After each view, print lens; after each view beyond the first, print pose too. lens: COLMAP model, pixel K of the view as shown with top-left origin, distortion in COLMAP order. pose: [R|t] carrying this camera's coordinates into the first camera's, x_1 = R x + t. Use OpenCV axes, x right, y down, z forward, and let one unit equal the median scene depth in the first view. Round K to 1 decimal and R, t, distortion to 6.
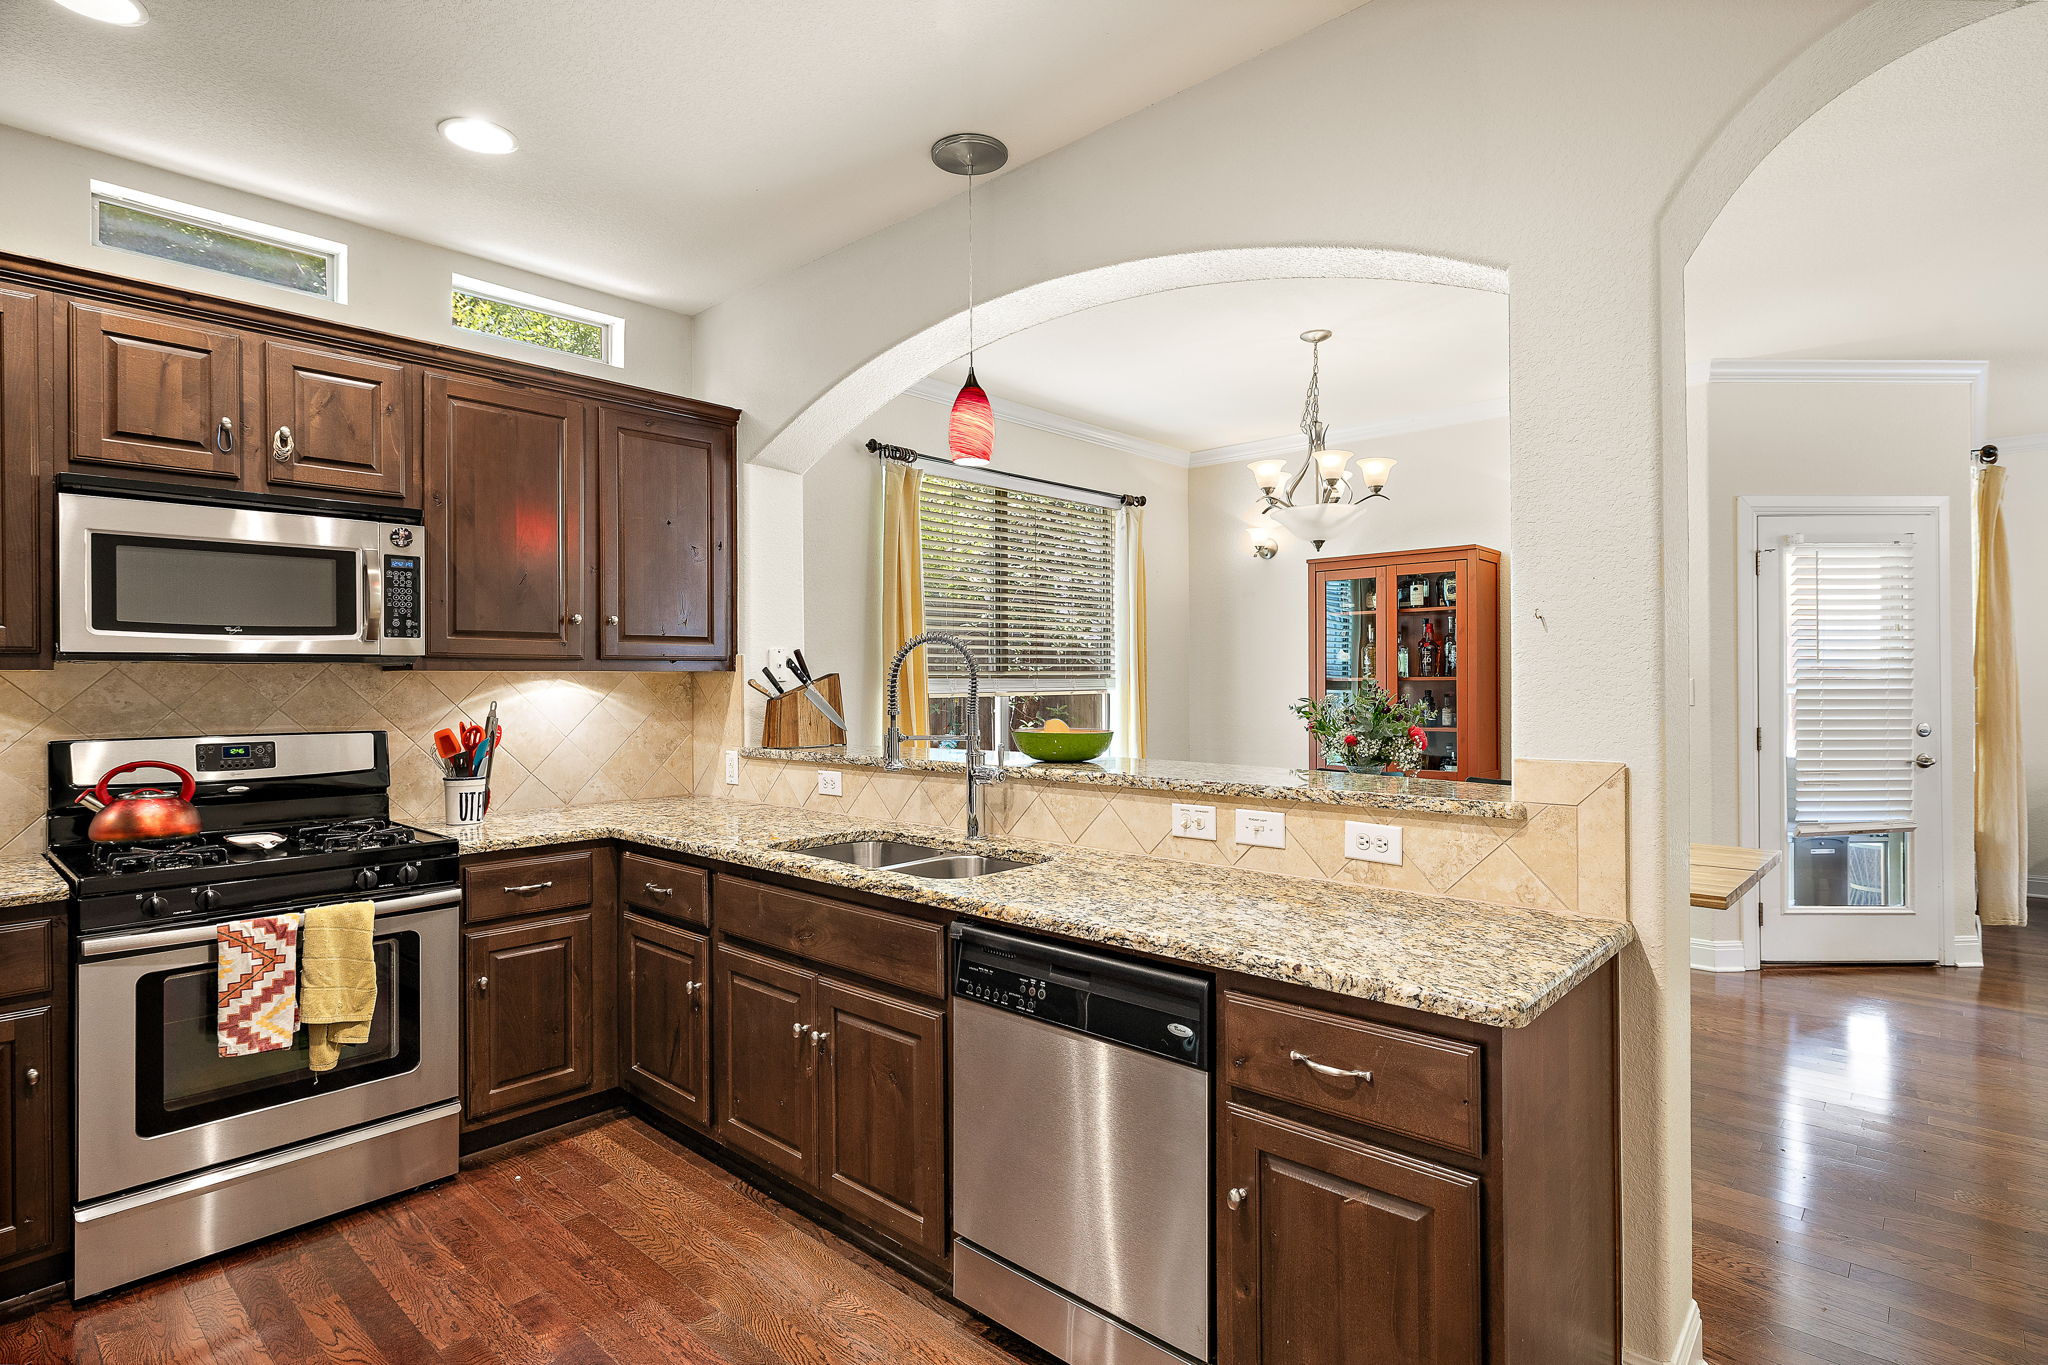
lens RADIAL K [[1033.3, 0, 1019.4], [0, 1033.3, 677.9], [0, 0, 1]] dist [-0.003271, 0.002567]
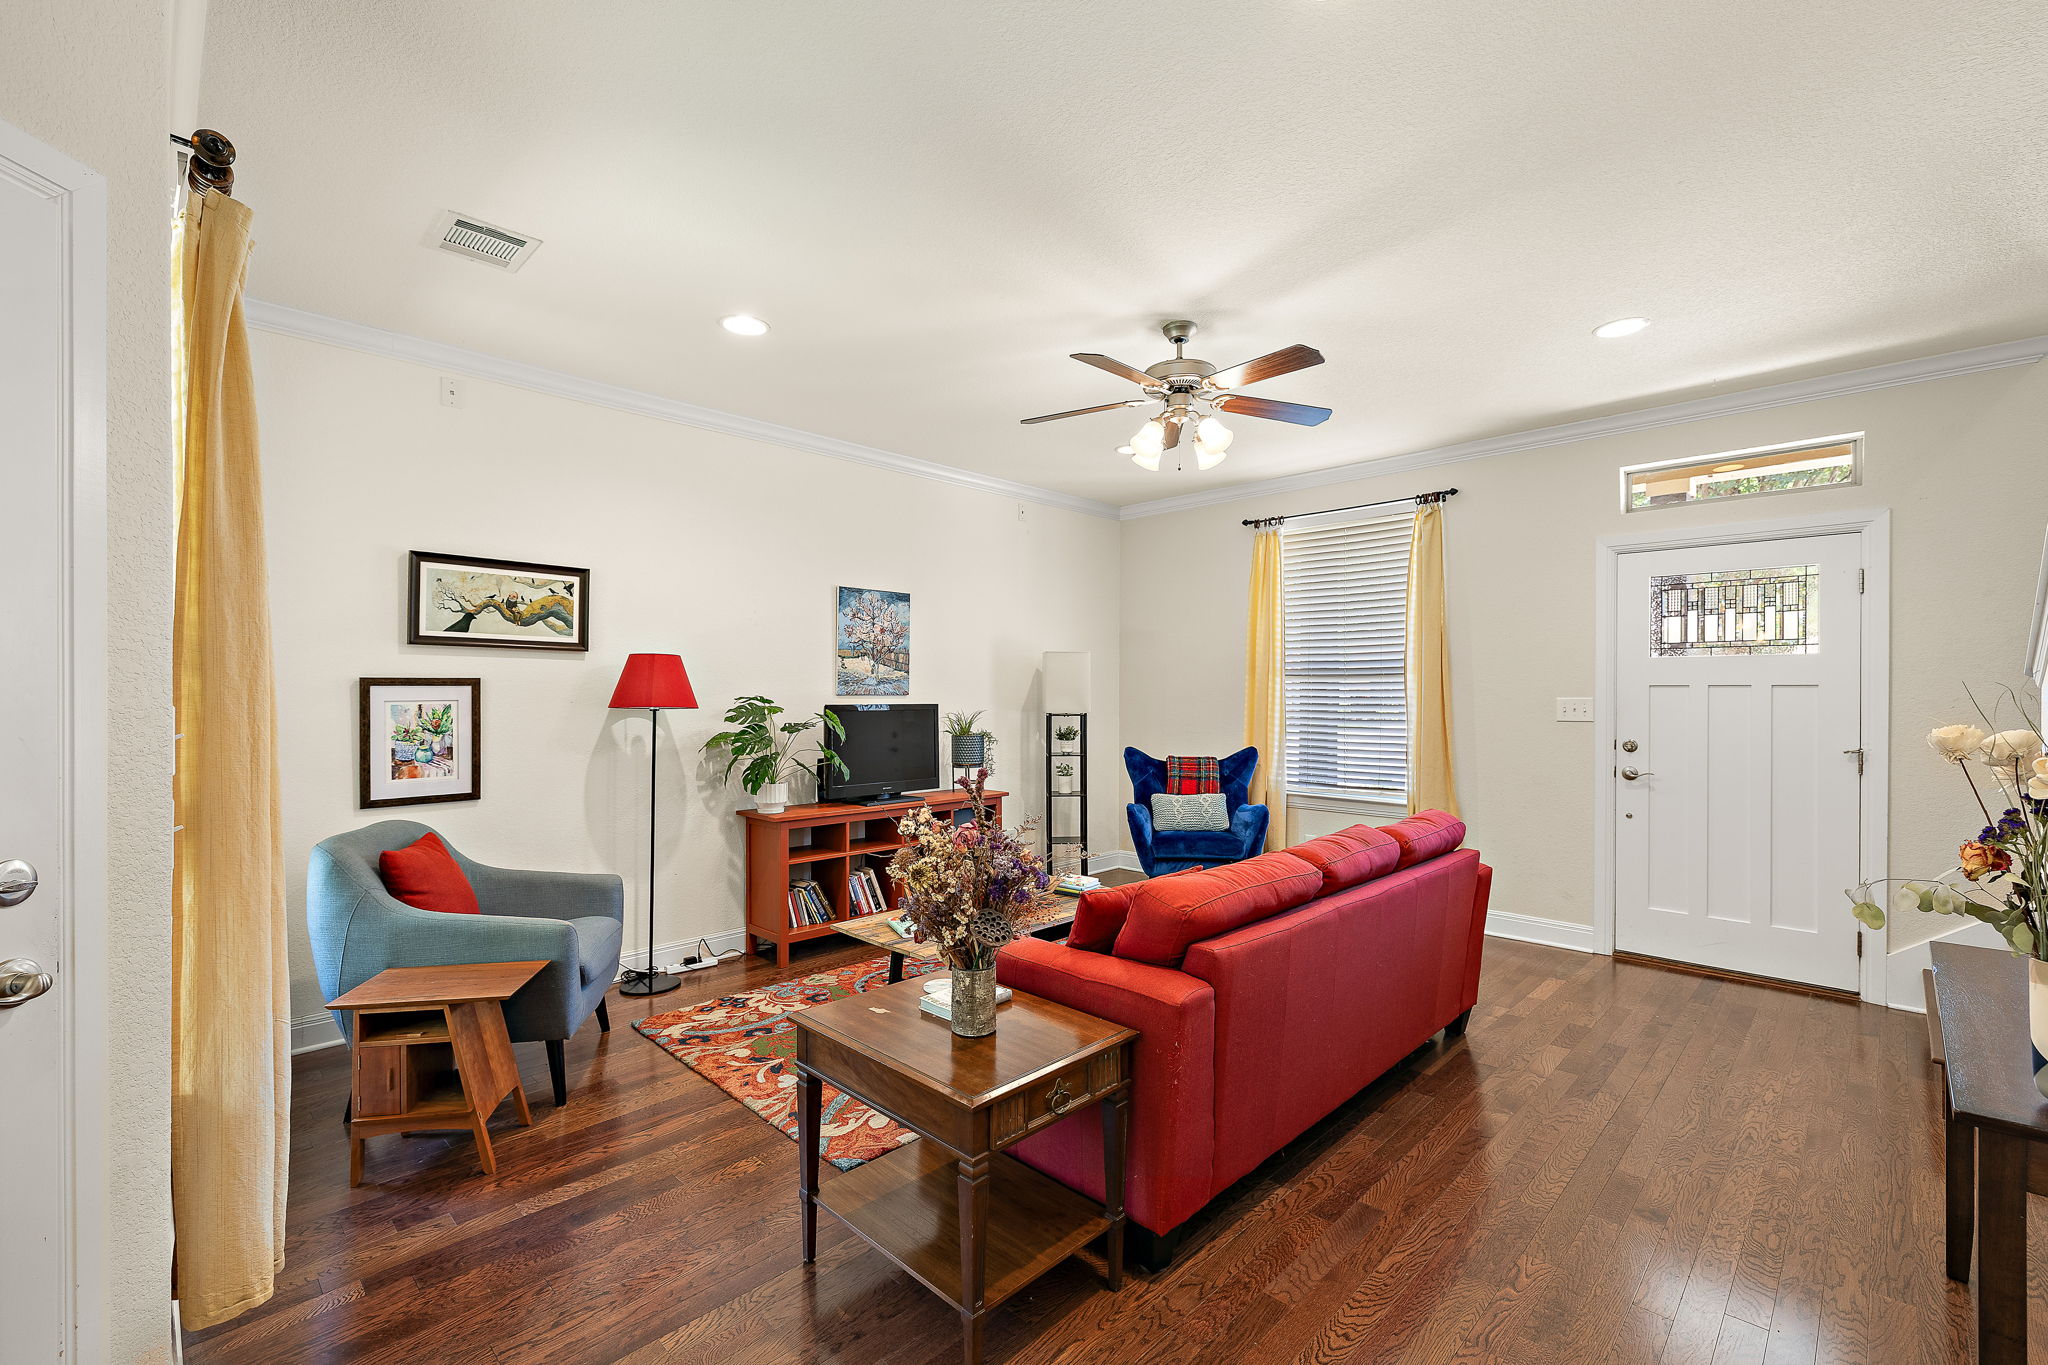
lens RADIAL K [[868.8, 0, 1036.7], [0, 868.8, 682.8], [0, 0, 1]] dist [0.004522, -0.000076]
pose [[0.024056, 0.007161, 0.999685, 1.028305], [-0.001618, 0.999973, -0.007124, -0.013811], [-0.999709, -0.001446, 0.024067, 1.134701]]
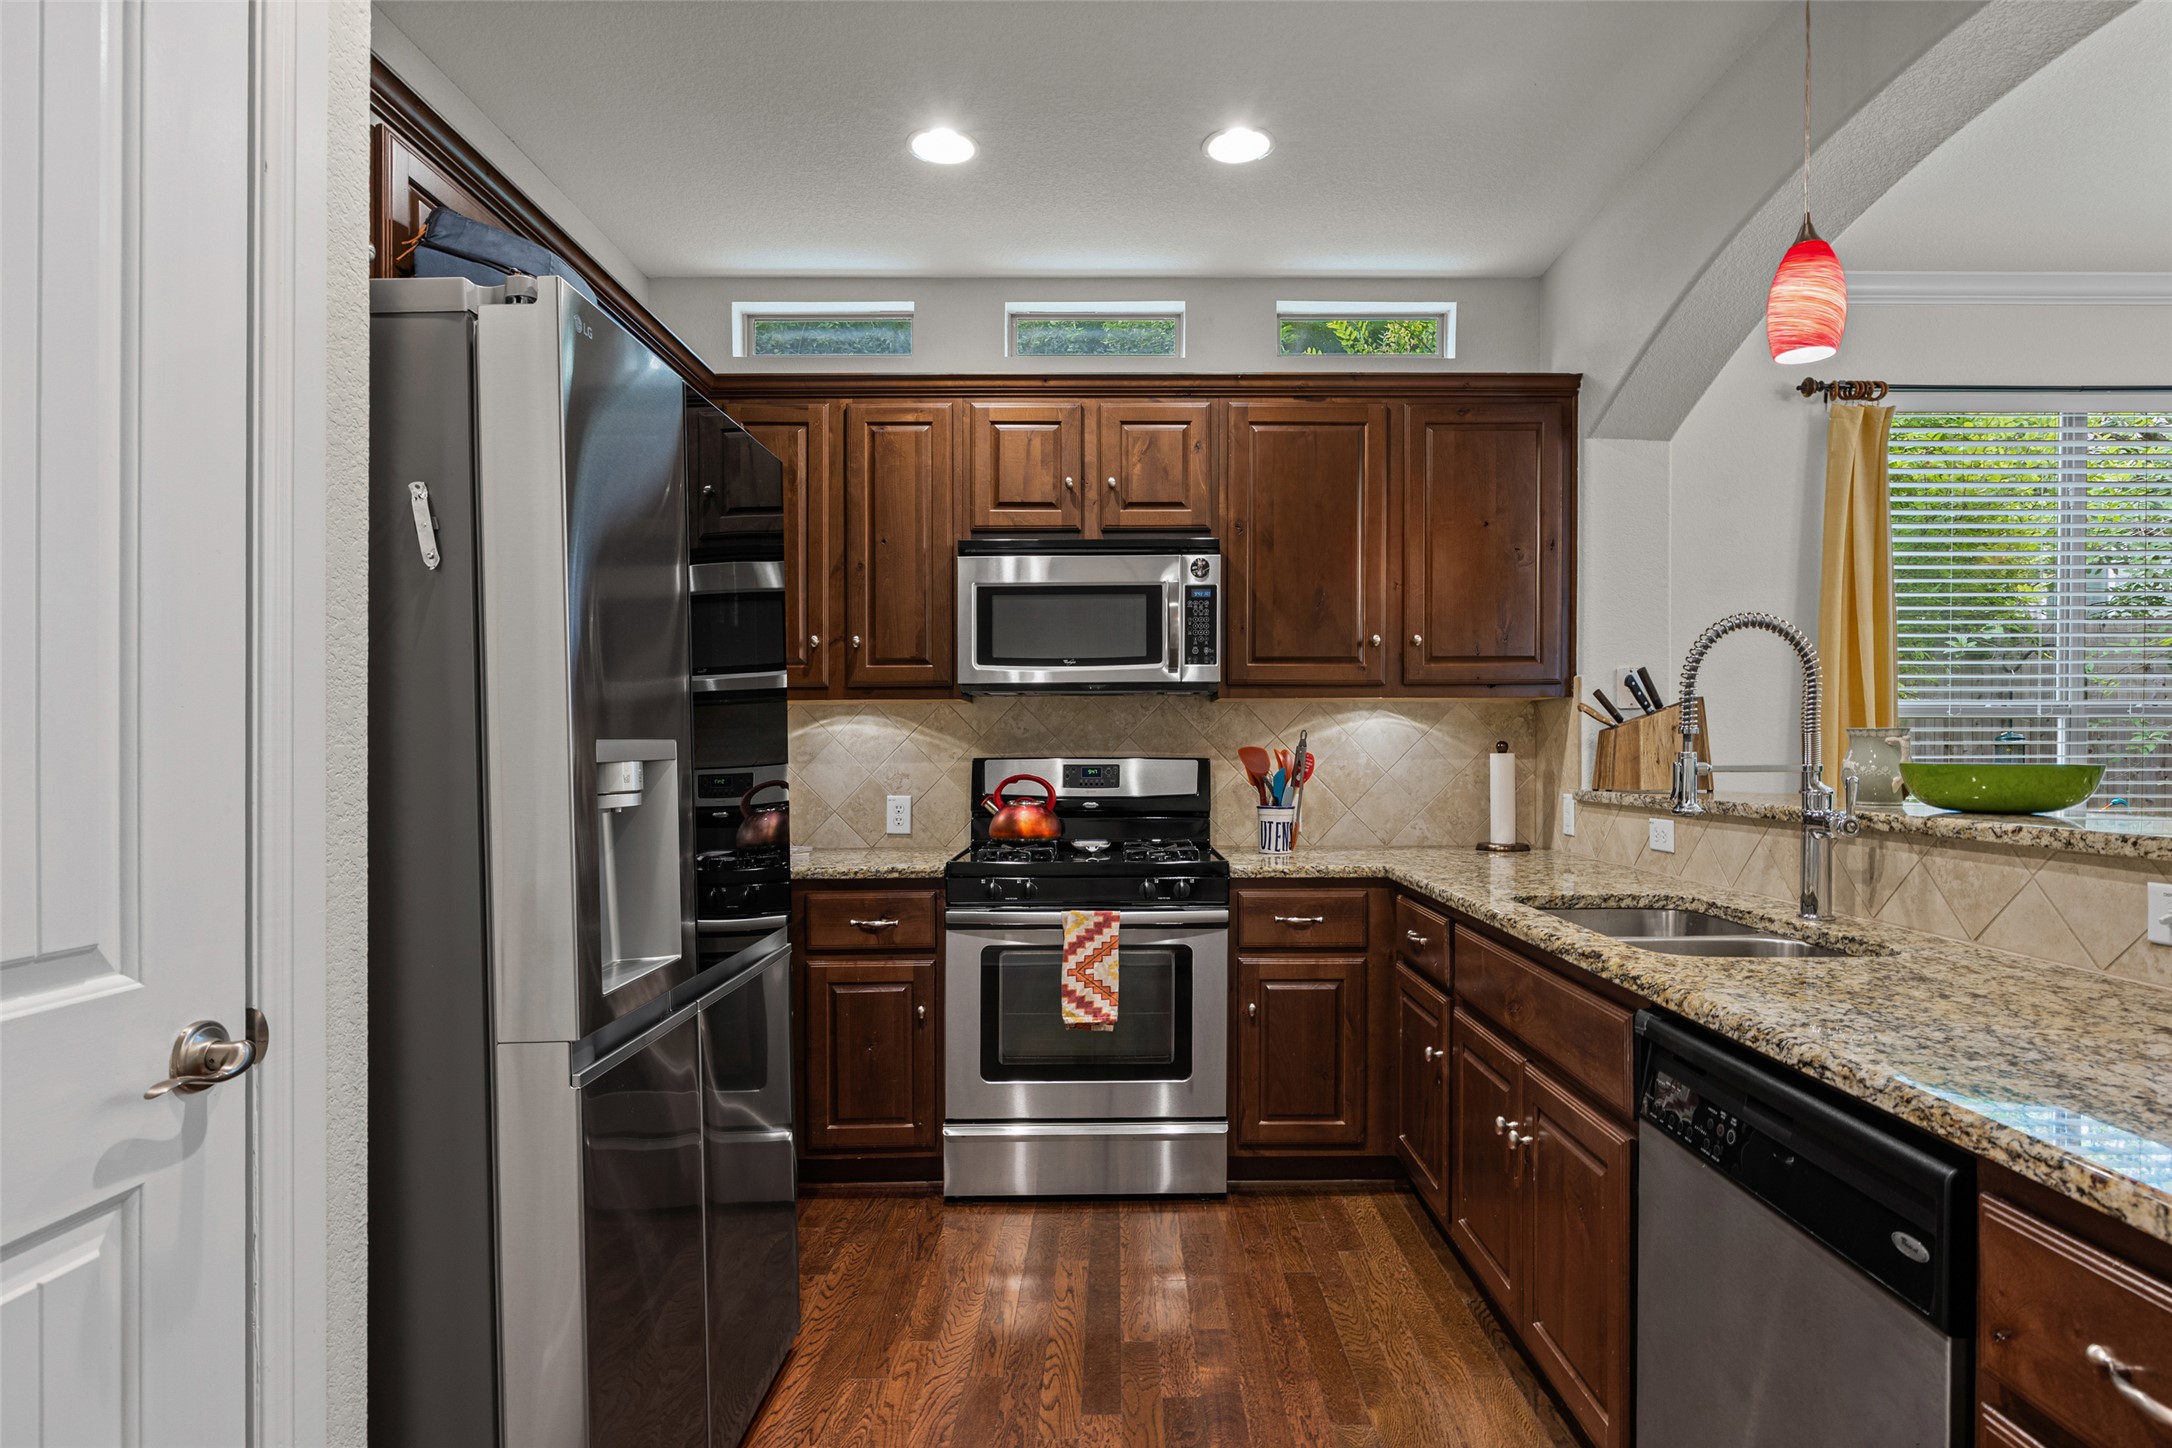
lens RADIAL K [[1146.9, 0, 1113.4], [0, 1146.9, 754.0], [0, 0, 1]] dist [0.001505, 0.001741]
pose [[0.685402, 0.006974, -0.728132, 0.182072], [0.000199, 0.999952, 0.009764, 0.039975], [0.728165, -0.006837, 0.685367, 0.152608]]
